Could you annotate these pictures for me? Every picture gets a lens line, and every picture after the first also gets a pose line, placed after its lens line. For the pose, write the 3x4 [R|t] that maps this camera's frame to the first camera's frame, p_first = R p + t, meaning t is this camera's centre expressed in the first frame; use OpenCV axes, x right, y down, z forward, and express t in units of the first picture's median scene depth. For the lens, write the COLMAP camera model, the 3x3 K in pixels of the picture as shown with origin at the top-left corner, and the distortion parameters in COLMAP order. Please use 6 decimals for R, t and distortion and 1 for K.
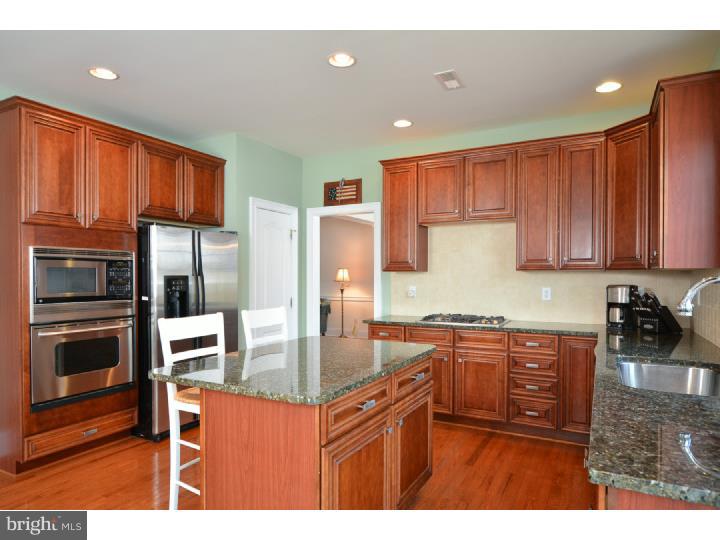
lens RADIAL K [[448.3, 0, 361.2], [0, 448.3, 279.5], [0, 0, 1]] dist [0.001617, 0.000293]
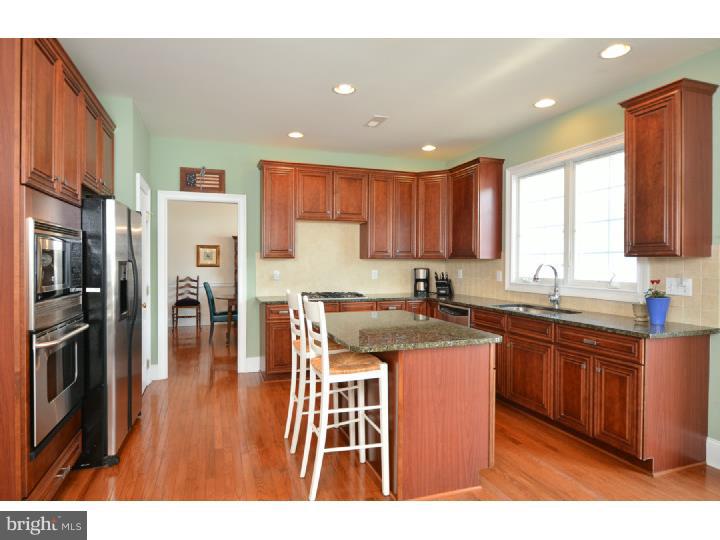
lens RADIAL K [[408.0, 0, 350.0], [0, 408.0, 265.2], [0, 0, 1]] dist [-0.001524, -0.001232]
pose [[0.683578, -0.004495, 0.729864, -0.610195], [0.004123, 0.999989, 0.002297, -0.001639], [-0.729866, 0.001439, 0.683589, 0.152429]]
